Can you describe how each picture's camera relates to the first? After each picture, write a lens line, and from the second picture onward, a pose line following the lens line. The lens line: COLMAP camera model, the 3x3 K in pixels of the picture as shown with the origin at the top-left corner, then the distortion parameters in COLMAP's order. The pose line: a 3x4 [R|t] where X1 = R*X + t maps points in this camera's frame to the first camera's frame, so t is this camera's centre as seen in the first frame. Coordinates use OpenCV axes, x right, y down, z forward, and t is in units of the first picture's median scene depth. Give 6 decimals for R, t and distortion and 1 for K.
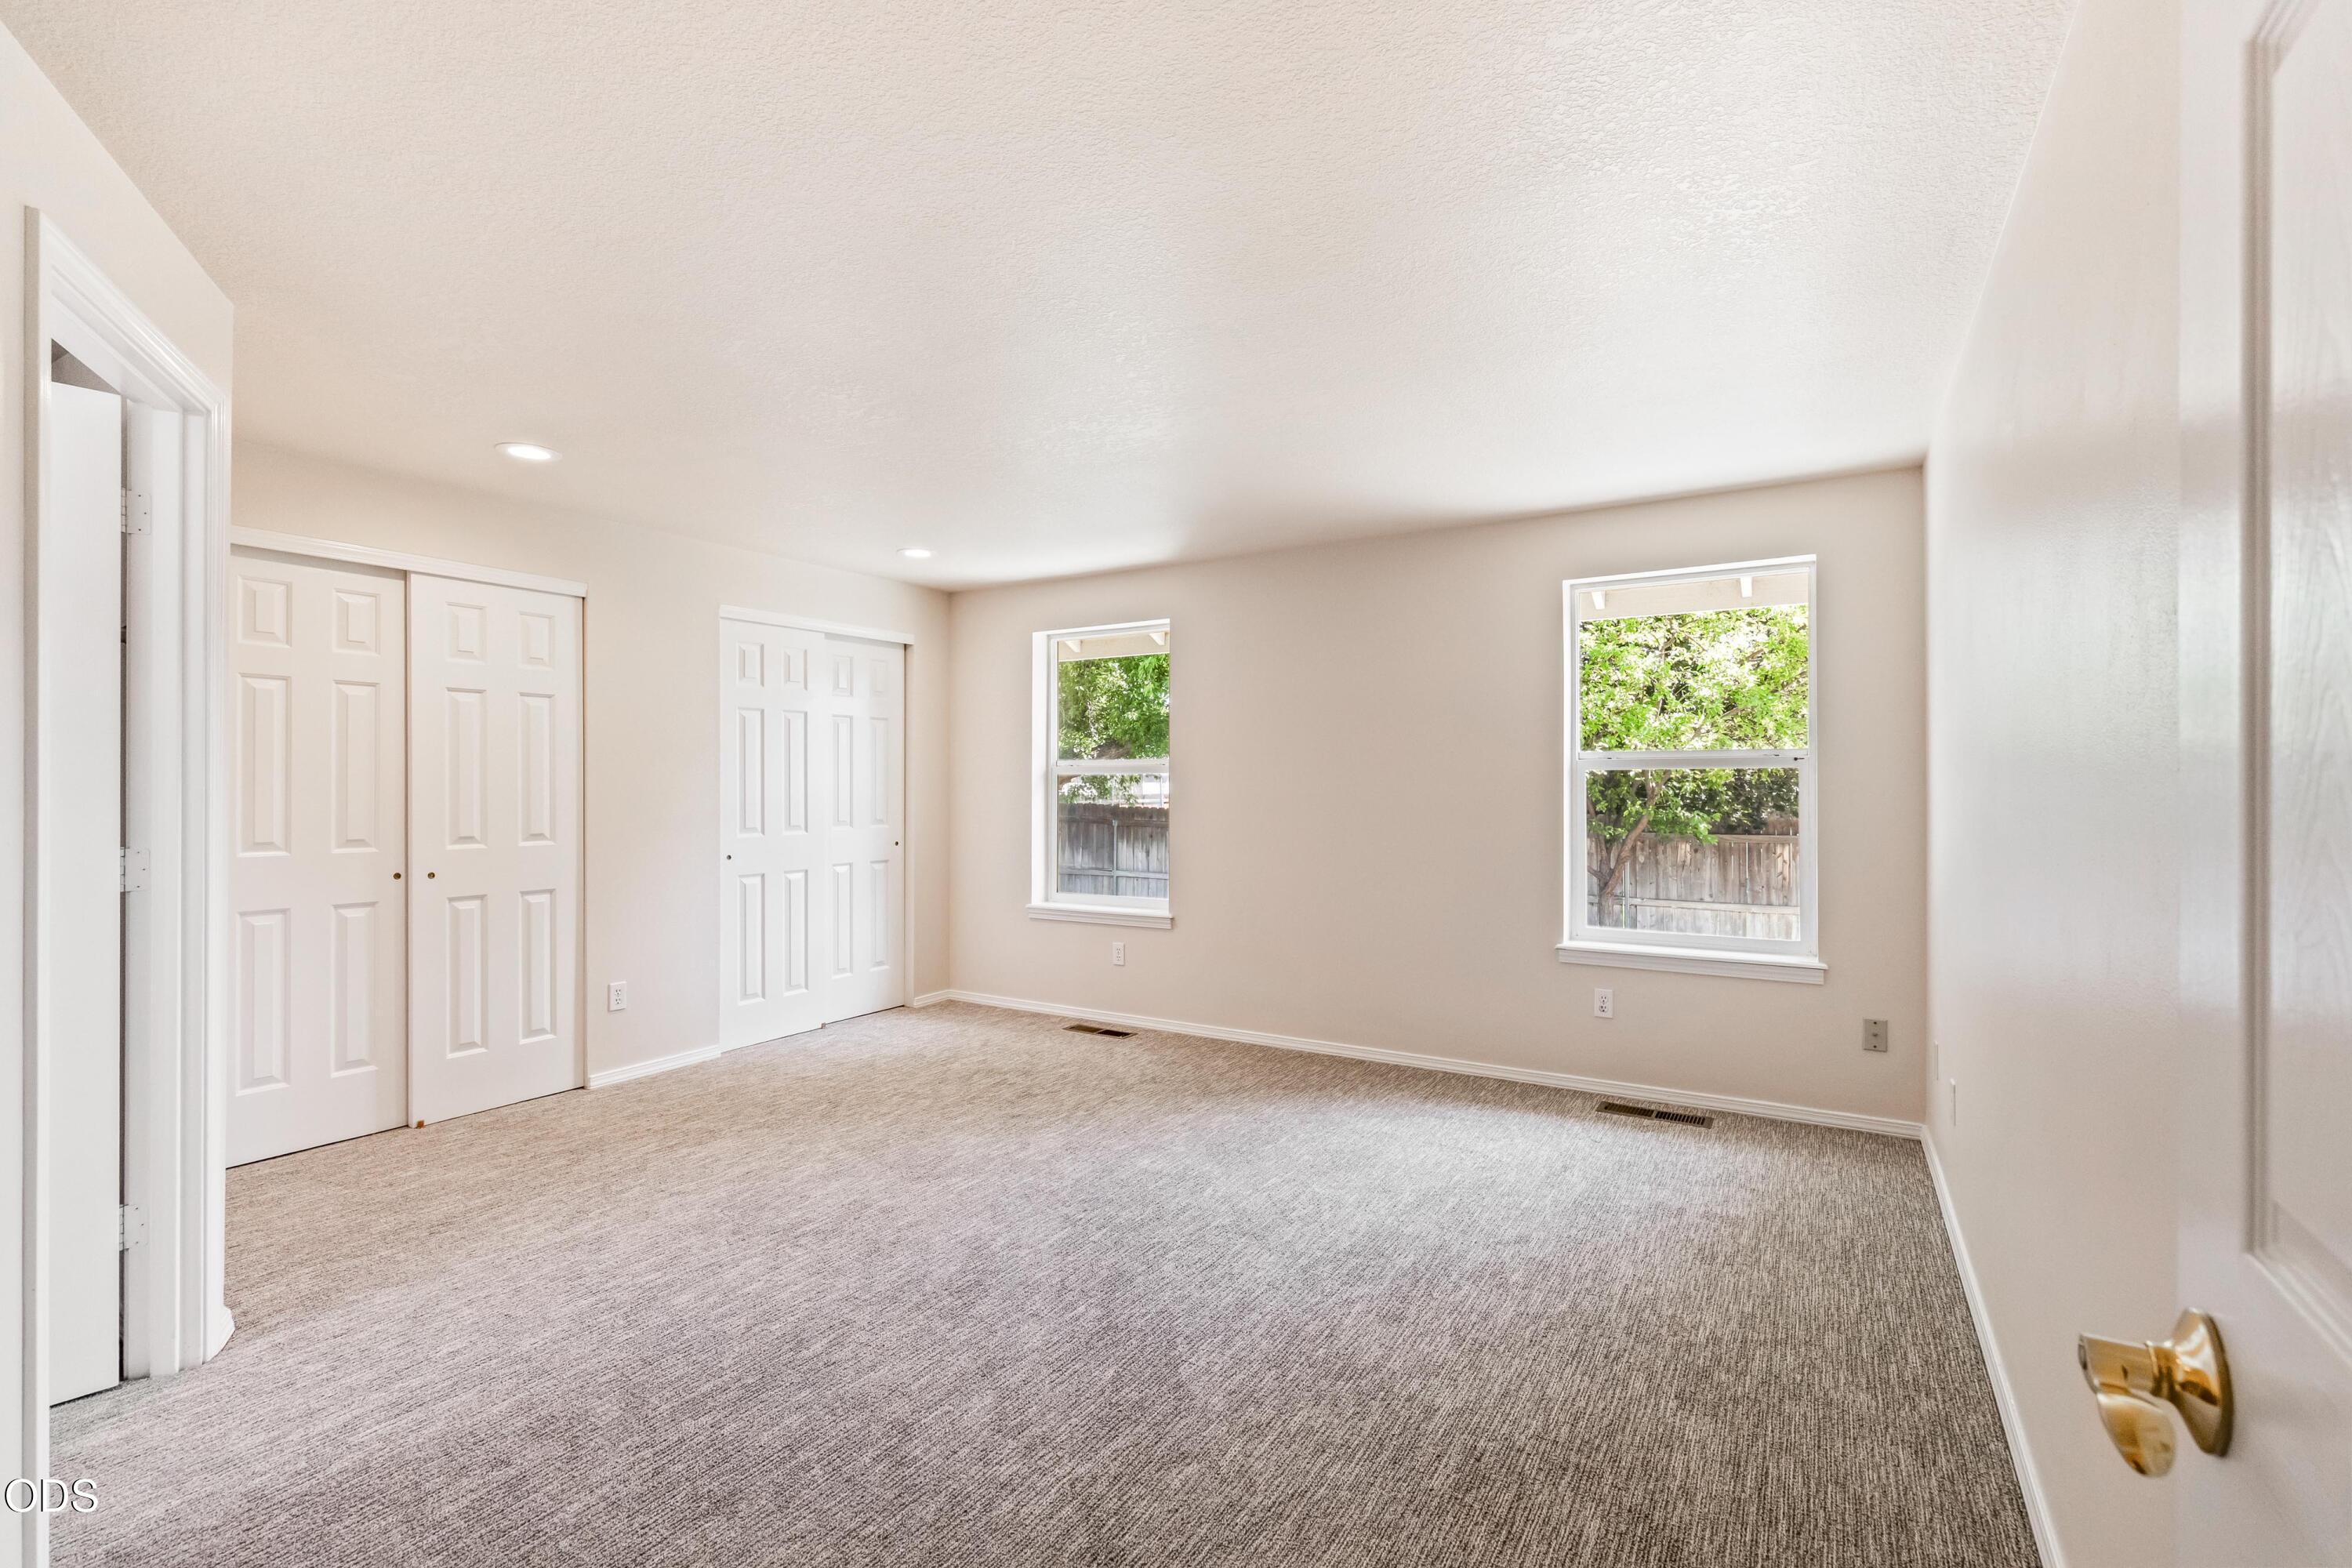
lens RADIAL K [[1044.0, 0, 1168.1], [0, 1044.0, 781.6], [0, 0, 1]] dist [0.000821, 0.000914]
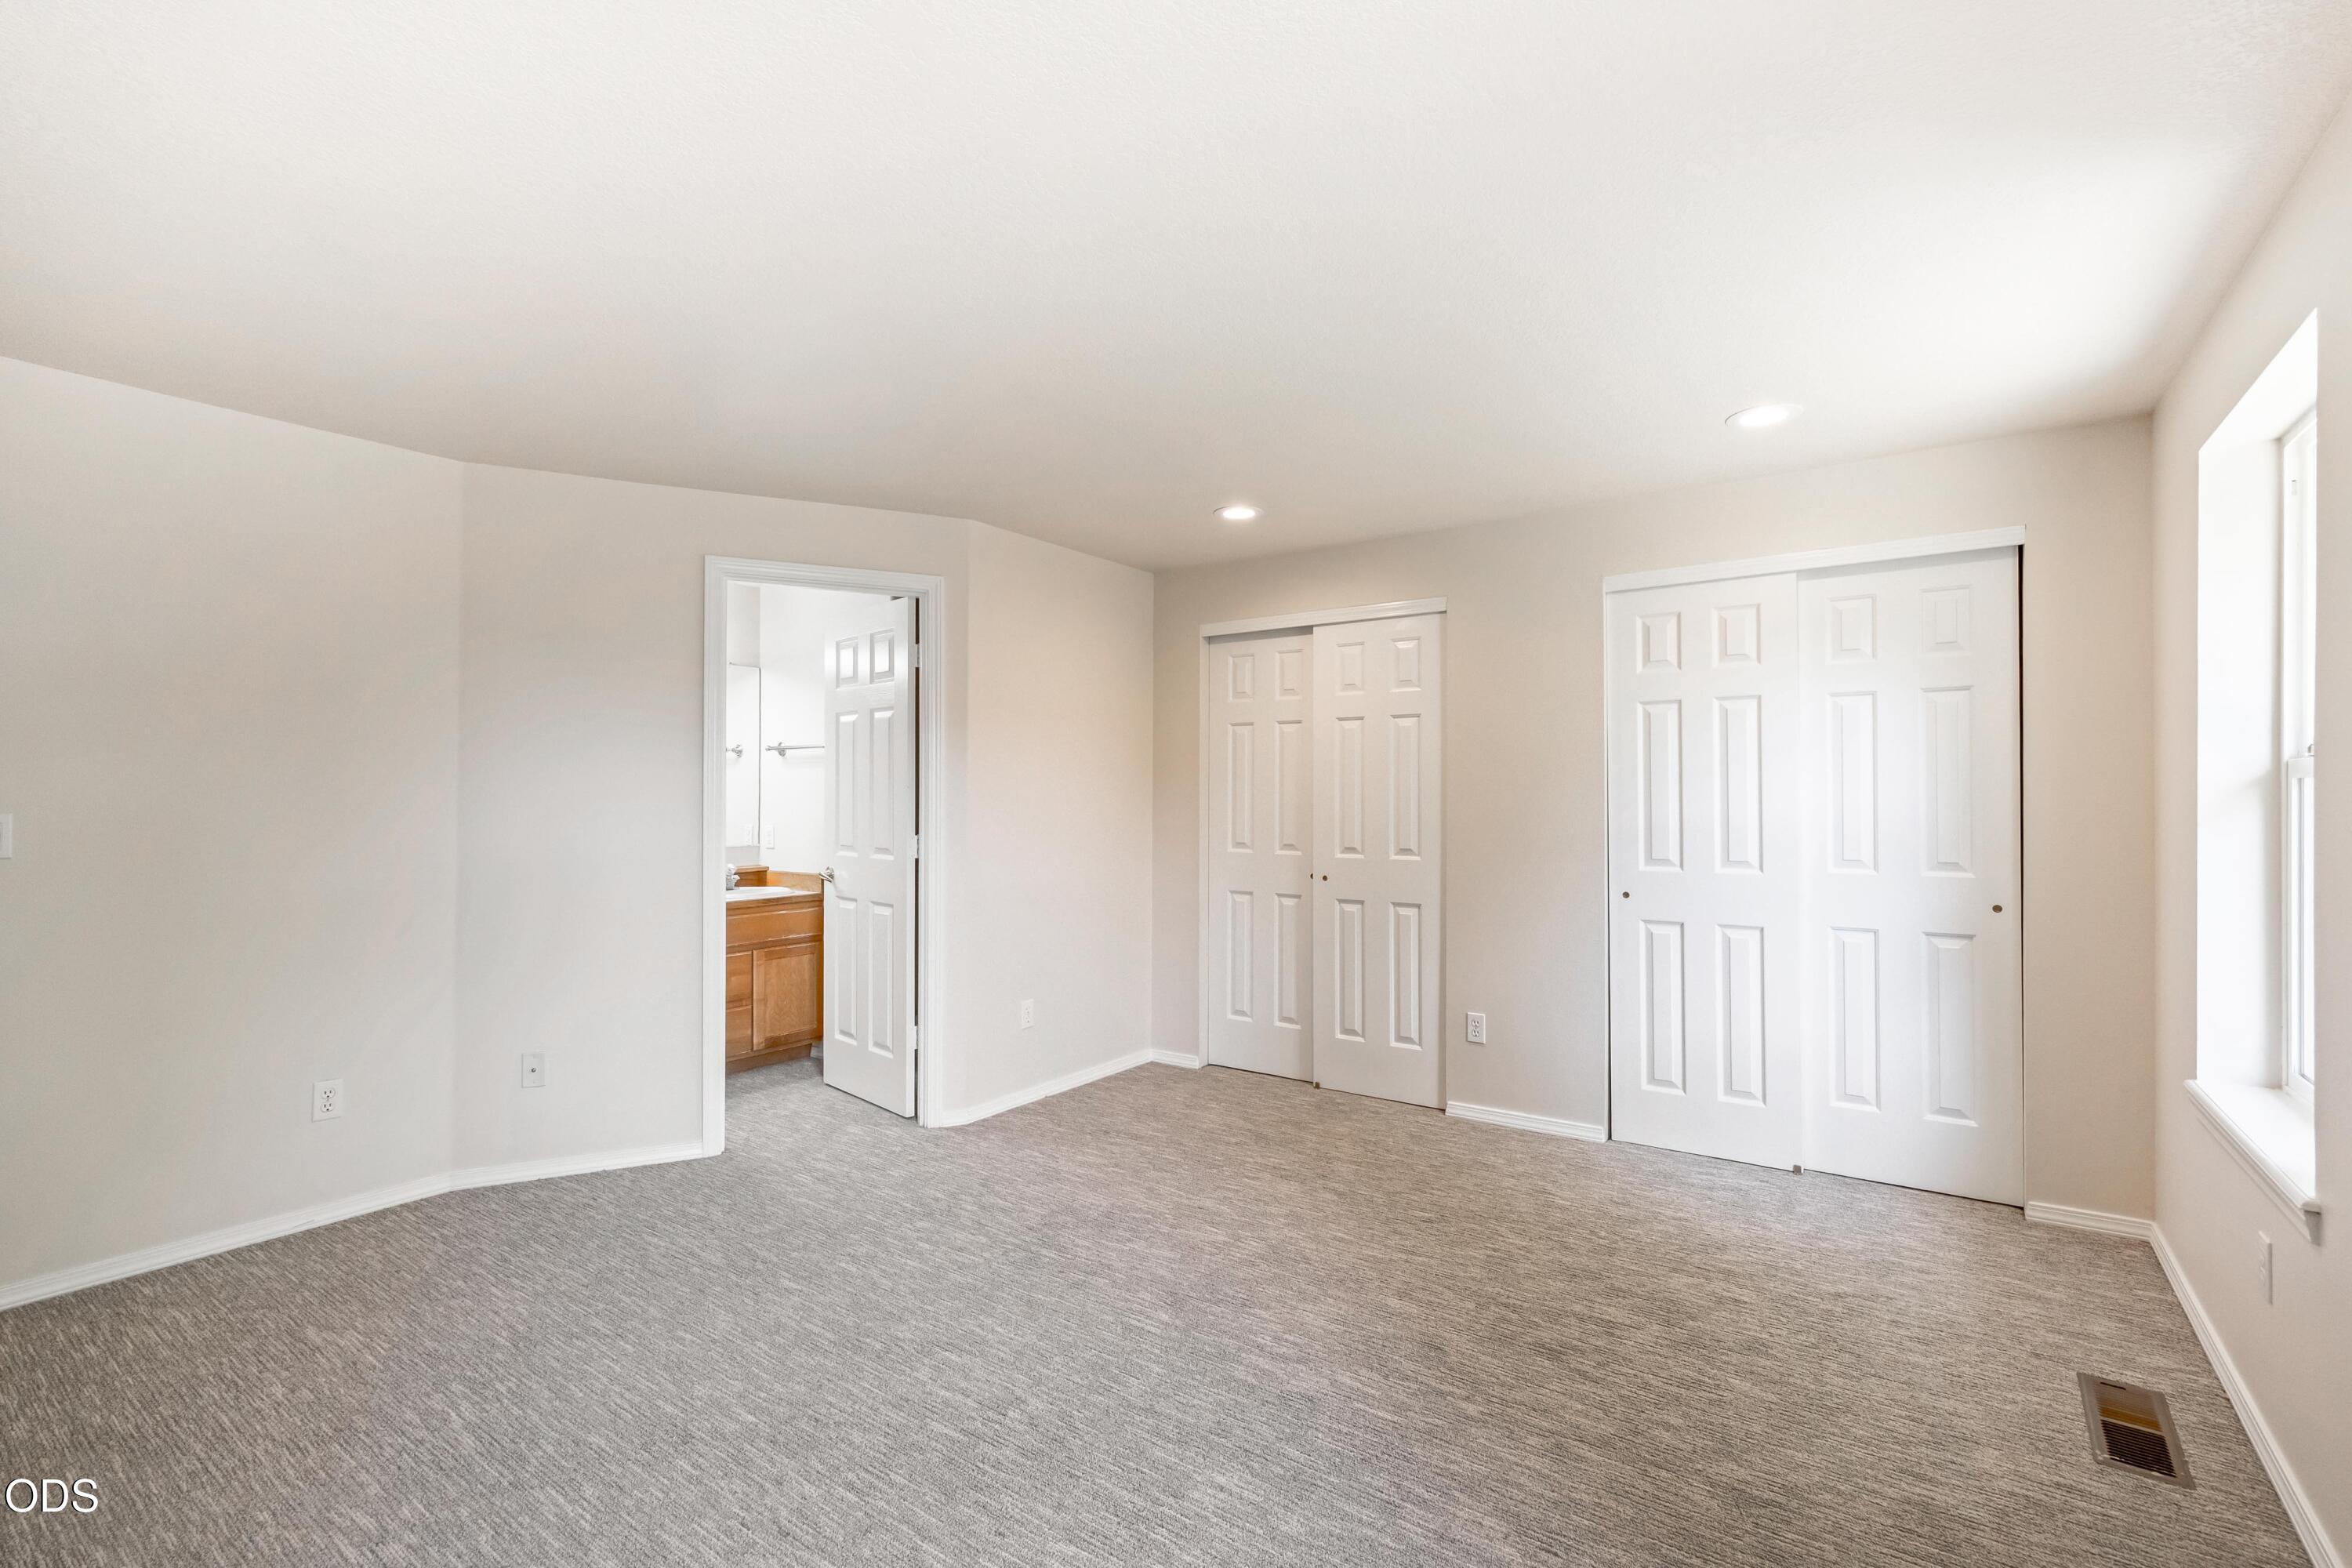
lens RADIAL K [[1044.0, 0, 1179.7], [0, 1044.0, 789.1], [0, 0, 1]] dist [0.000821, 0.000914]
pose [[-0.062458, -0.008539, -0.998011, 0.482742], [0.004467, 0.999951, -0.008835, -0.001683], [0.998038, -0.005010, -0.062417, 0.900787]]
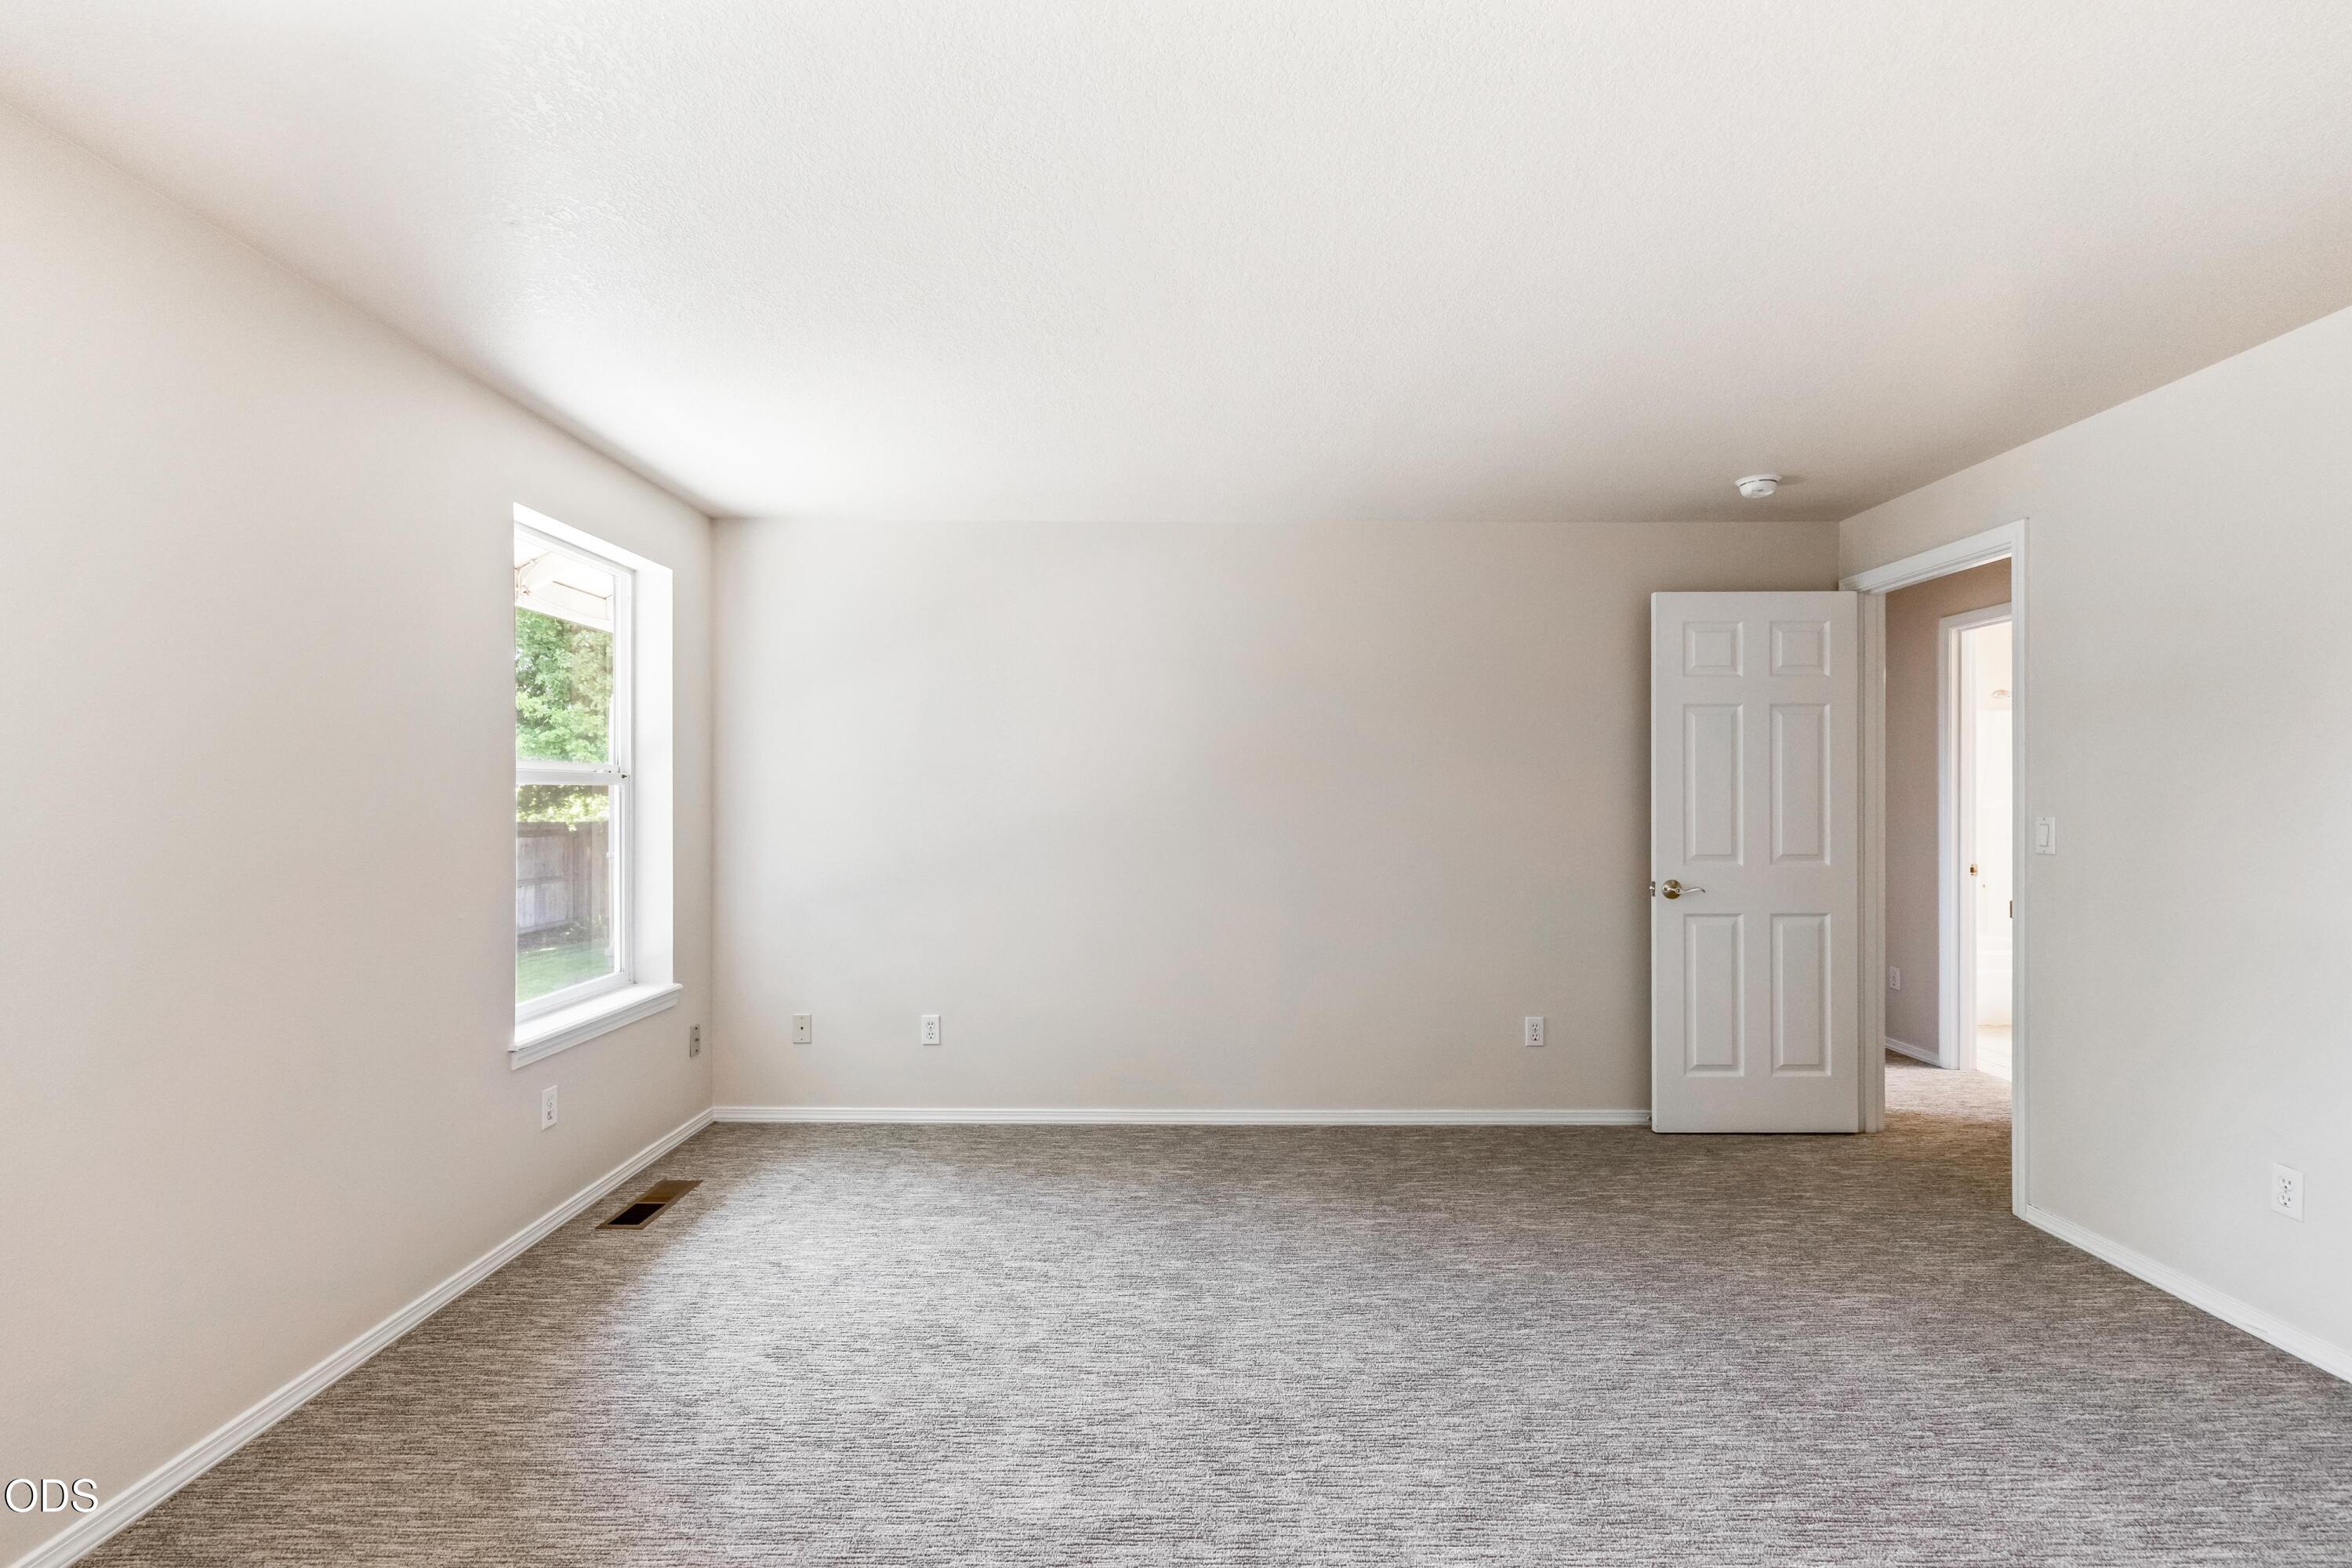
lens RADIAL K [[1044.0, 0, 1180.9], [0, 1044.0, 793.0], [0, 0, 1]] dist [0.000821, 0.000914]
pose [[-0.529355, 0.002703, 0.848396, -0.465989], [-0.004816, 0.999969, -0.006191, -0.004418], [-0.848386, -0.007364, -0.529326, 1.092132]]
